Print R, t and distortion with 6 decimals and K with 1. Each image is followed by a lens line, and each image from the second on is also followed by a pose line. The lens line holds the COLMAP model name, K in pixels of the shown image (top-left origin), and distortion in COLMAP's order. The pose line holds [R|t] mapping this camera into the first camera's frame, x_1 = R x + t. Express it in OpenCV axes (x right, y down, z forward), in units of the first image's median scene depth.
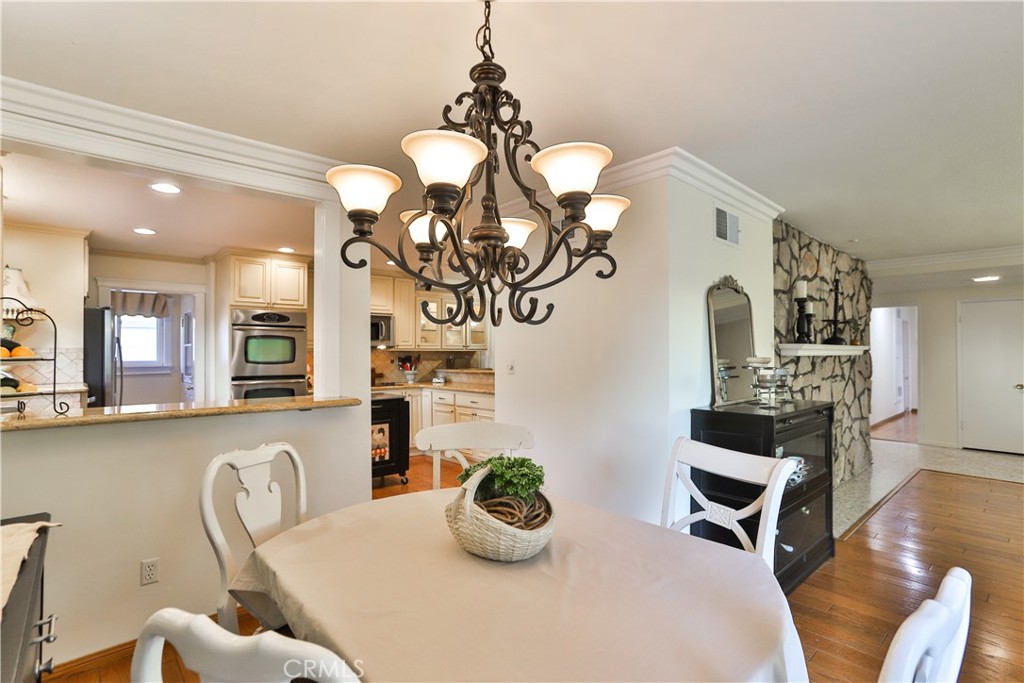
lens RADIAL K [[495.2, 0, 513.8], [0, 495.2, 346.6], [0, 0, 1]] dist [-0.083339, 0.044564]
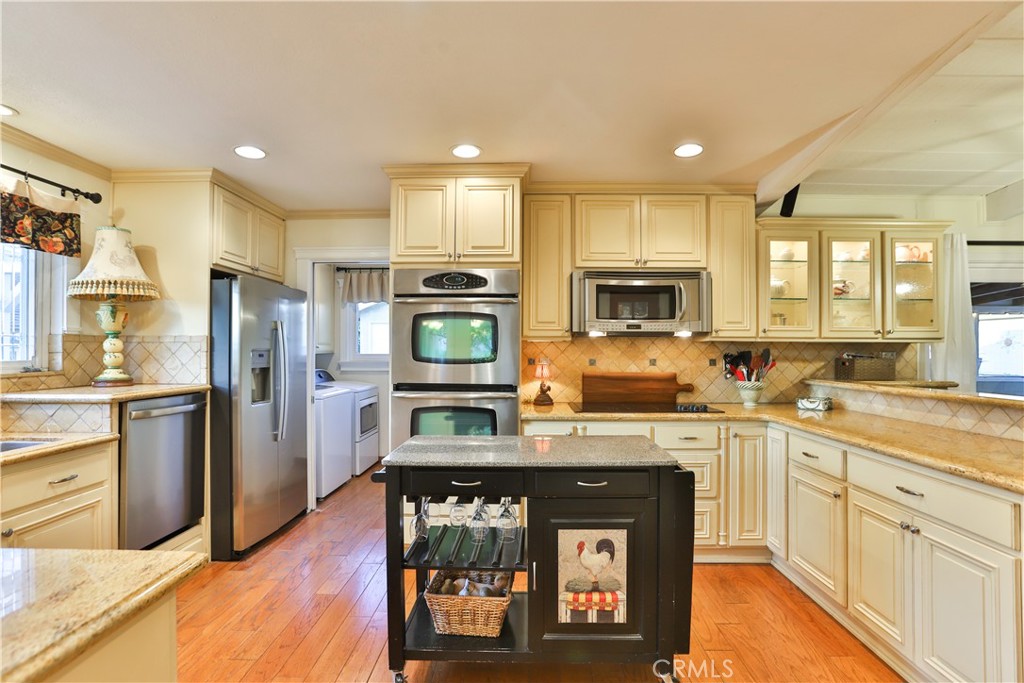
lens RADIAL K [[495.2, 0, 513.8], [0, 495.2, 346.6], [0, 0, 1]] dist [-0.083339, 0.044564]
pose [[0.725682, 0.001905, -0.688028, -0.046343], [0.002672, 0.999981, 0.005586, 0.010849], [0.688025, -0.005892, 0.725663, 0.507545]]
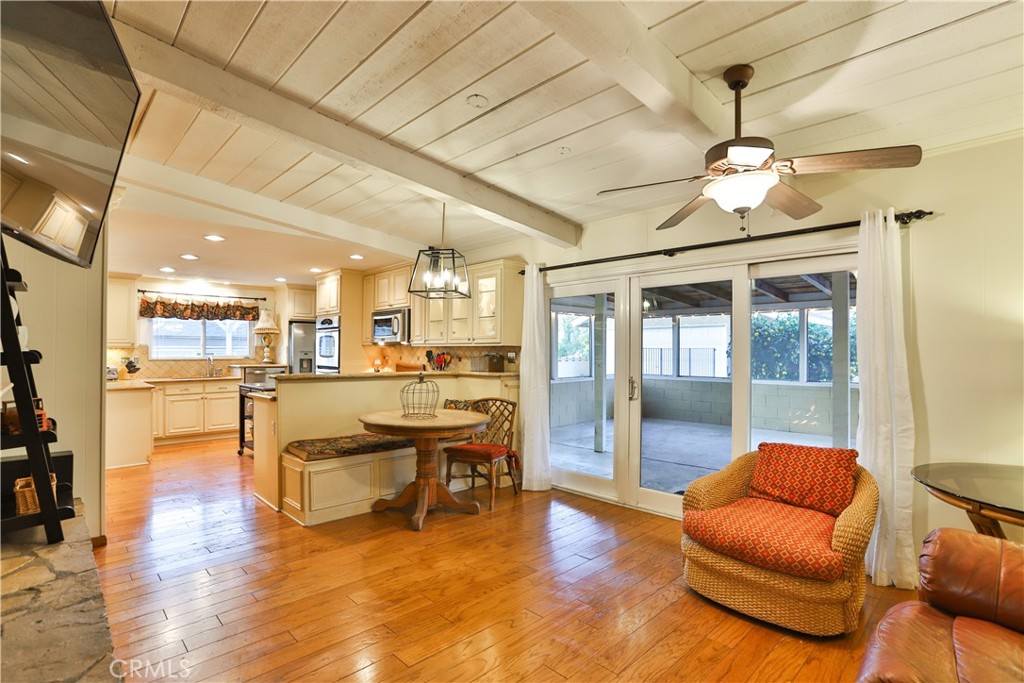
lens RADIAL K [[495.2, 0, 513.8], [0, 495.2, 346.6], [0, 0, 1]] dist [-0.083339, 0.044564]
pose [[0.038344, -0.010792, -0.999206, 0.676190], [0.006296, 0.999924, -0.010558, 0.019599], [0.999245, -0.005887, 0.038409, 1.161778]]
